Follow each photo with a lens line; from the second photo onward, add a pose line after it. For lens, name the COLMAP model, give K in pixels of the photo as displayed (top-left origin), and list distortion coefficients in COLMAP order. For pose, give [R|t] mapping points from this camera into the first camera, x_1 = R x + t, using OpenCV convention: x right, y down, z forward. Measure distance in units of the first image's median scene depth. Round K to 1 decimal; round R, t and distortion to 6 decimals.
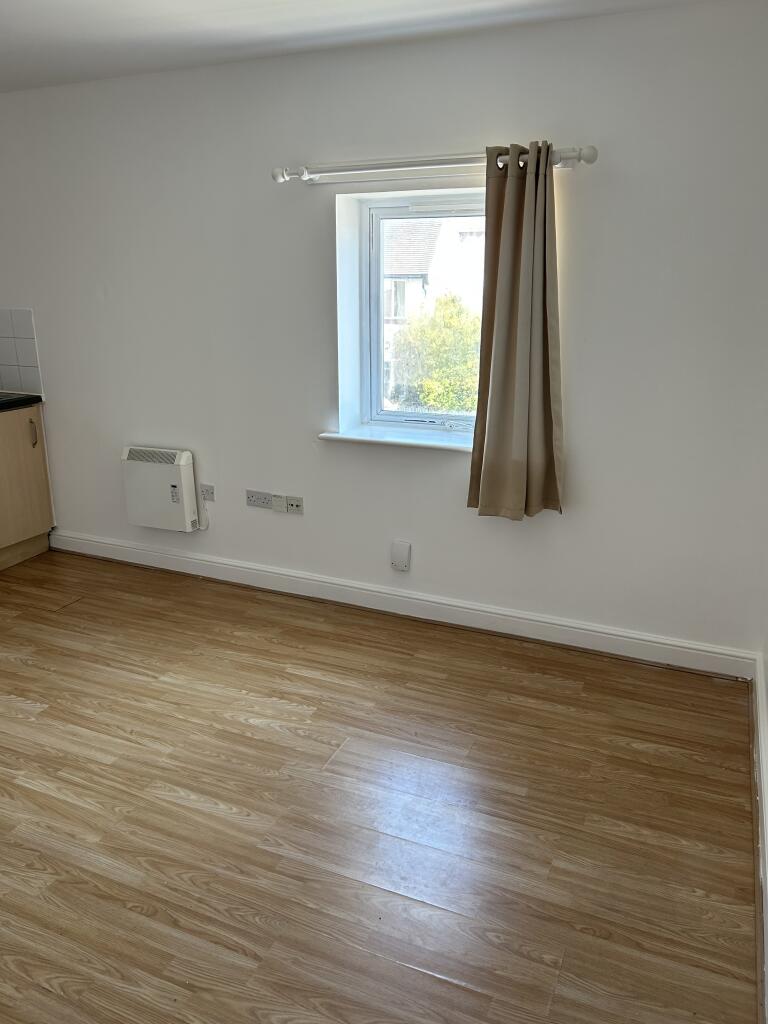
lens RADIAL K [[777.3, 0, 383.1], [0, 777.3, 512.2], [0, 0, 1]] dist [-0.004738, -0.004066]
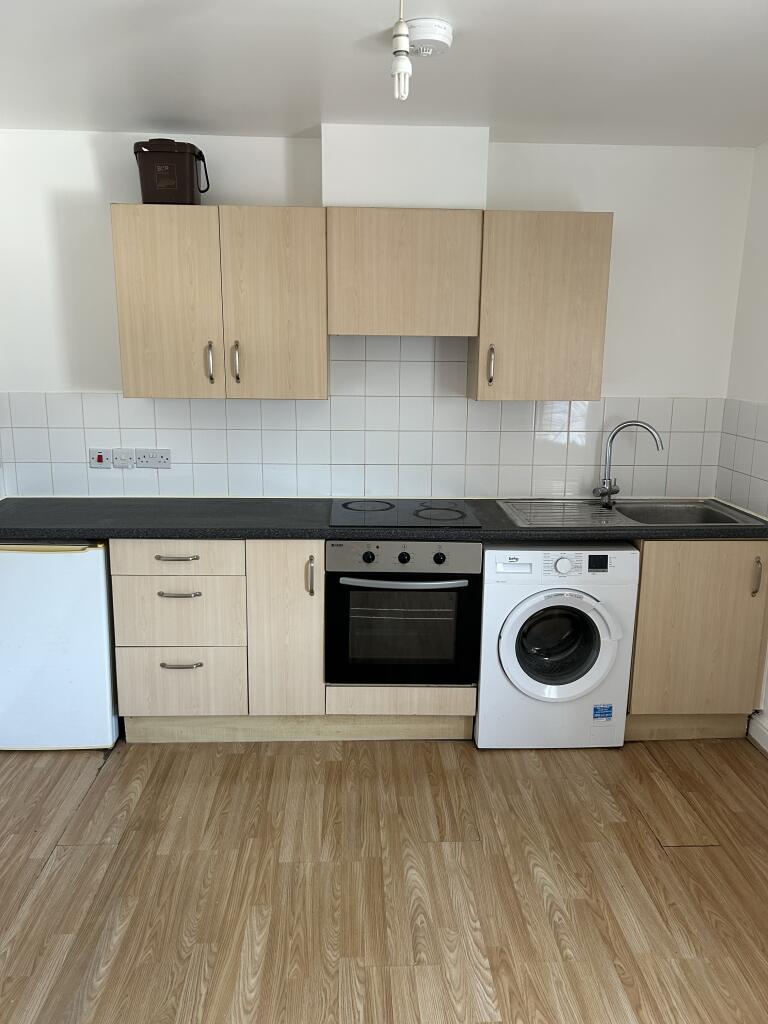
lens RADIAL K [[777.3, 0, 383.1], [0, 777.3, 512.0], [0, 0, 1]] dist [-0.004738, -0.004066]
pose [[0.442690, 0.192112, -0.875853, 0.002042], [-0.270265, 0.959941, 0.073954, -0.136836], [0.854975, 0.203974, 0.476878, 0.422410]]
